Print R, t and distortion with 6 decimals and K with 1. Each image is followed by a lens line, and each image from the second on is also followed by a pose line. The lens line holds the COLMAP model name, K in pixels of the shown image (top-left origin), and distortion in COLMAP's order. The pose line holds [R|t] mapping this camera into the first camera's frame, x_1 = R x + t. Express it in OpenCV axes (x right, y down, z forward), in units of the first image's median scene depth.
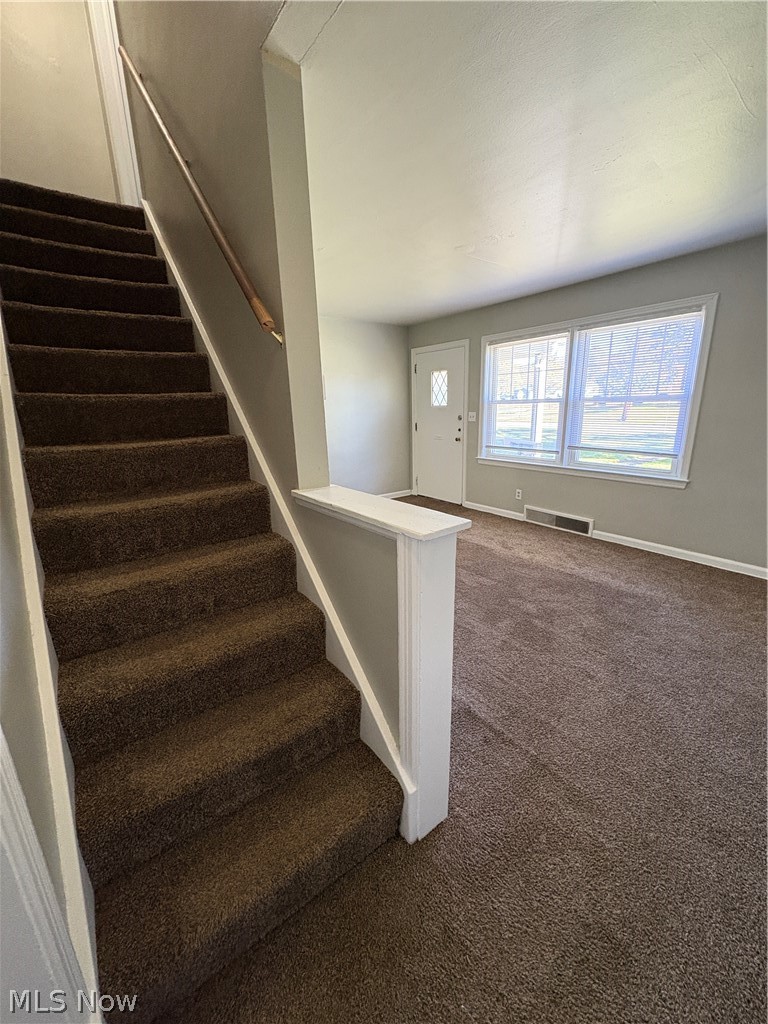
lens RADIAL K [[407.5, 0, 384.0], [0, 407.5, 512.0], [0, 0, 1]] dist [-0.000067, 0.000361]
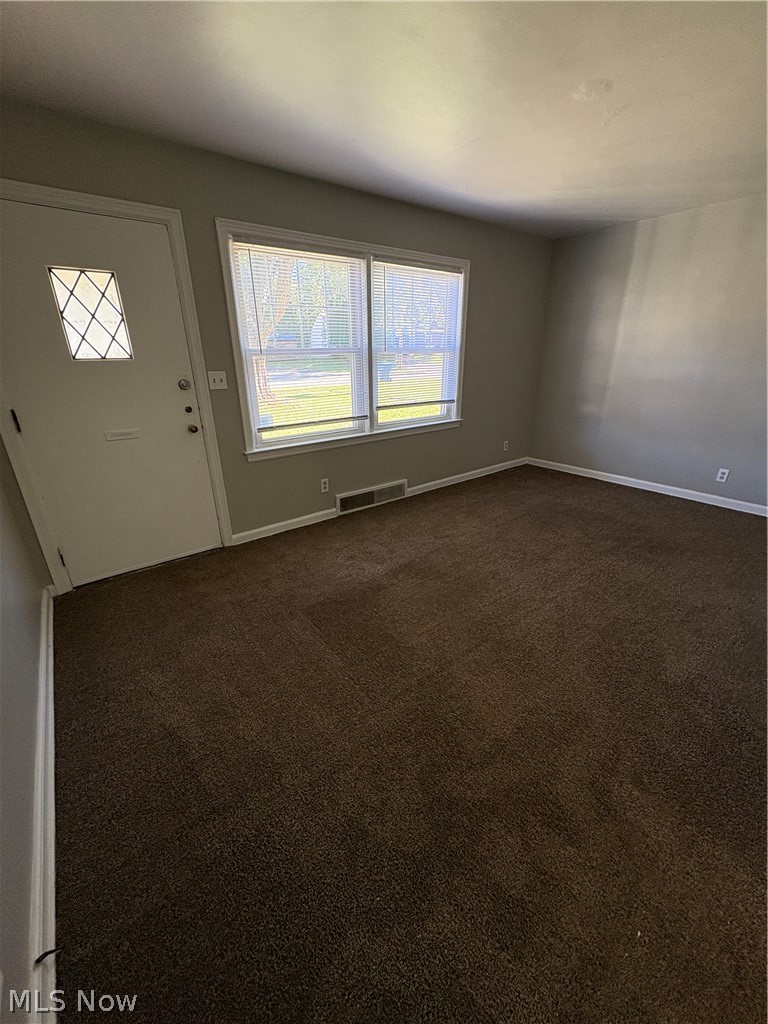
lens RADIAL K [[407.5, 0, 384.0], [0, 407.5, 512.0], [0, 0, 1]] dist [-0.000067, 0.000361]
pose [[-0.017808, -0.341850, 0.939586, -0.345611], [0.267357, 0.903887, 0.333929, -0.202140], [-0.963433, 0.257152, 0.075299, 0.811743]]
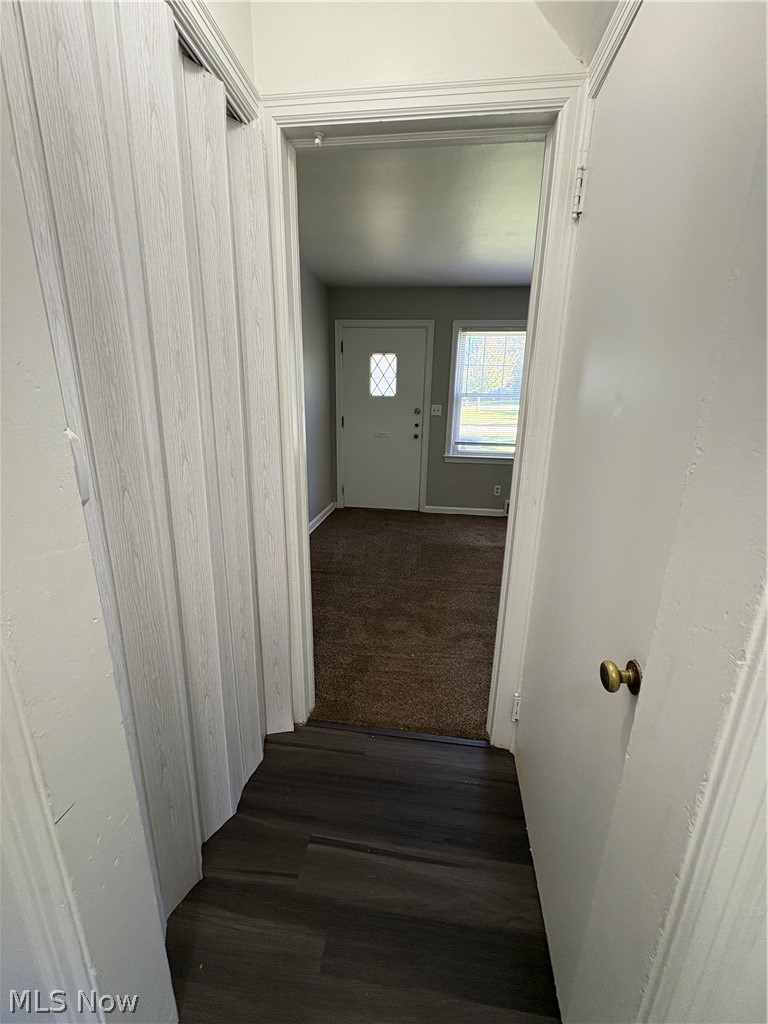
lens RADIAL K [[407.5, 0, 384.0], [0, 407.5, 512.0], [0, 0, 1]] dist [-0.000067, 0.000361]
pose [[0.696893, -0.156160, 0.699968, -0.527599], [0.147113, 0.986378, 0.073590, -0.099106], [-0.701925, 0.051690, 0.710373, 0.469565]]
